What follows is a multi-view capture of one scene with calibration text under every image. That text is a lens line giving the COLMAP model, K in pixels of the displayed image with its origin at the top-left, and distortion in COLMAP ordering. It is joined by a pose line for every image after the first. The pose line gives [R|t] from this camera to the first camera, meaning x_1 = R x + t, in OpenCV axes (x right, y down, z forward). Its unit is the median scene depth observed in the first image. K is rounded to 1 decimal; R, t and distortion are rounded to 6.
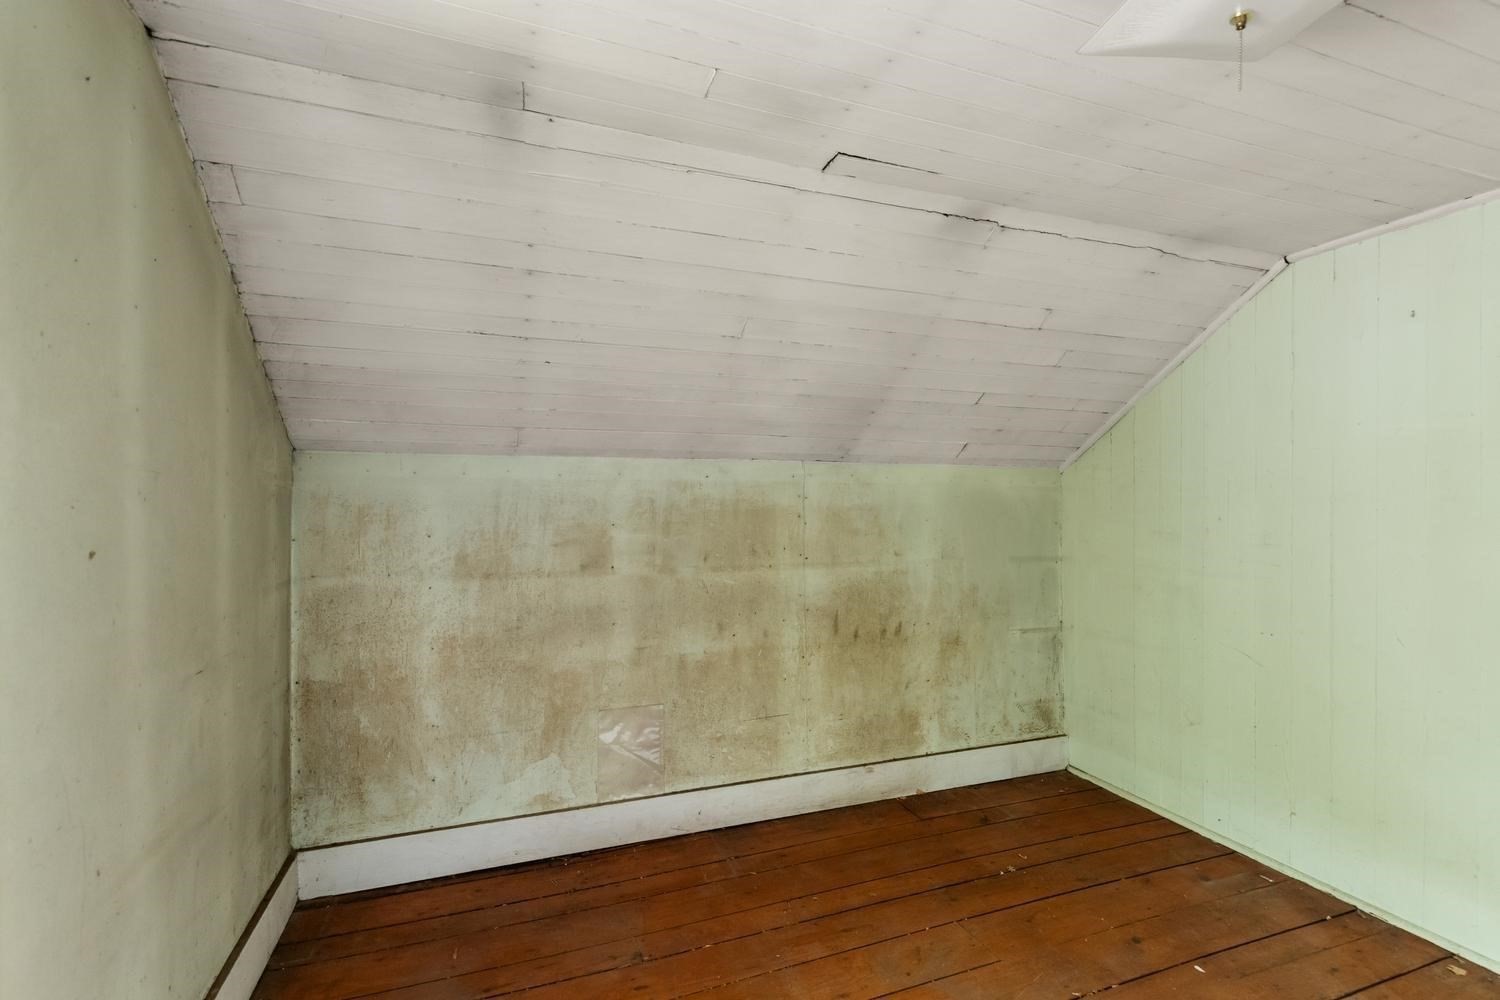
lens RADIAL K [[690.6, 0, 765.5], [0, 690.6, 504.7], [0, 0, 1]] dist [0.007734, -0.002465]
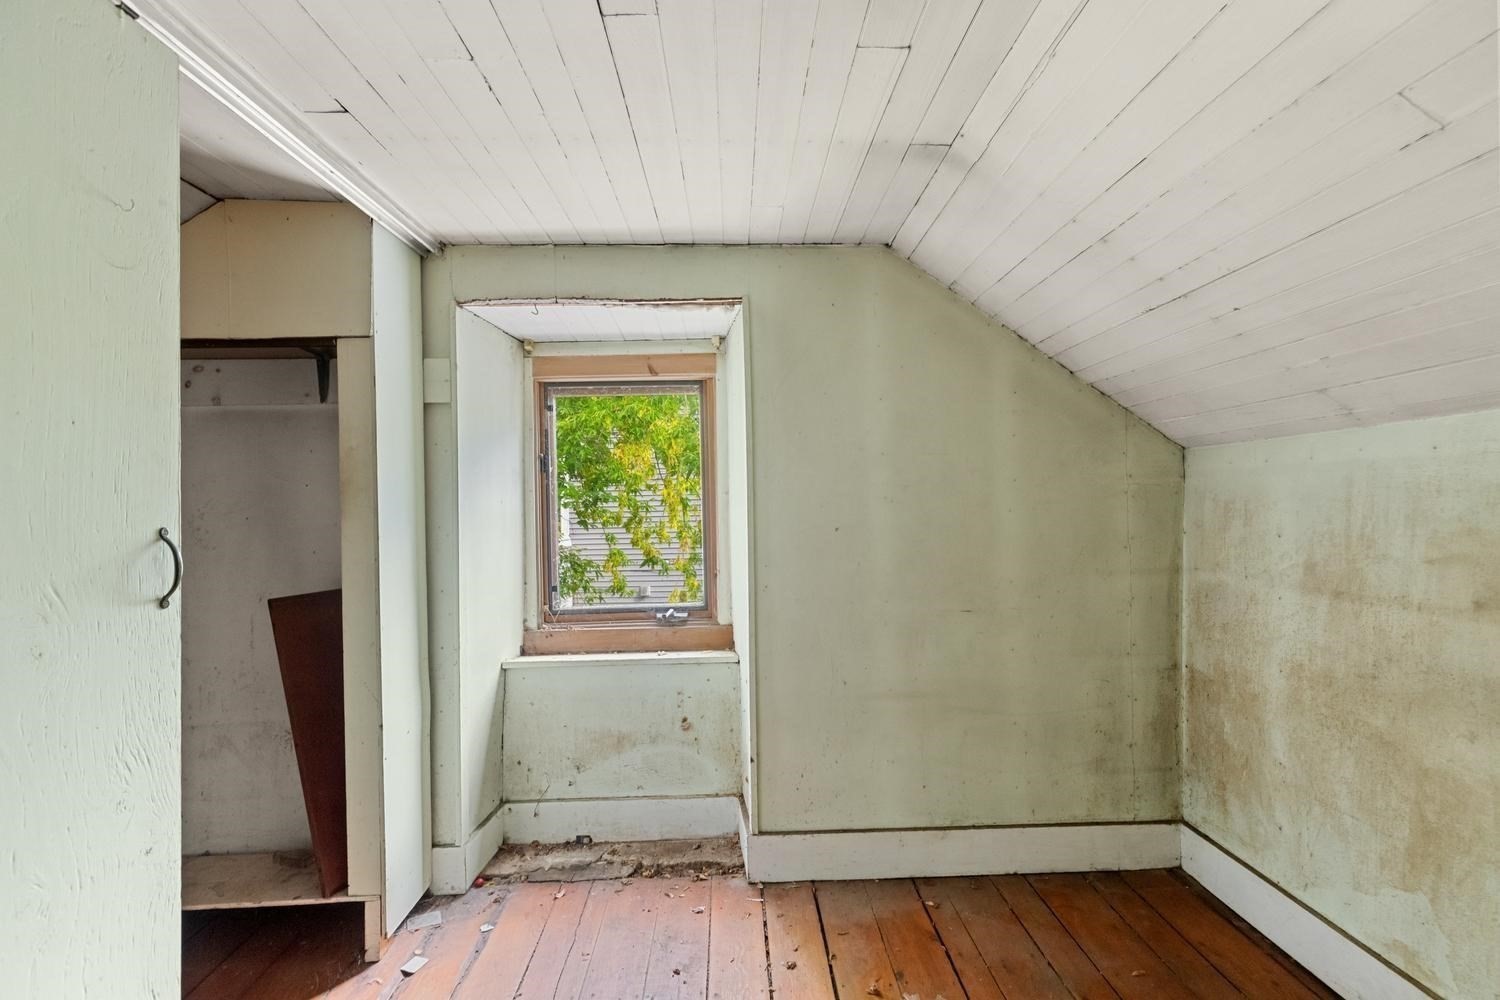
lens RADIAL K [[690.6, 0, 764.9], [0, 690.6, 502.3], [0, 0, 1]] dist [0.007734, -0.002465]
pose [[-0.315081, 0.001701, -0.949063, 0.502684], [0.016828, 0.999851, -0.003795, -0.002541], [0.948916, -0.017167, -0.315063, 0.673367]]
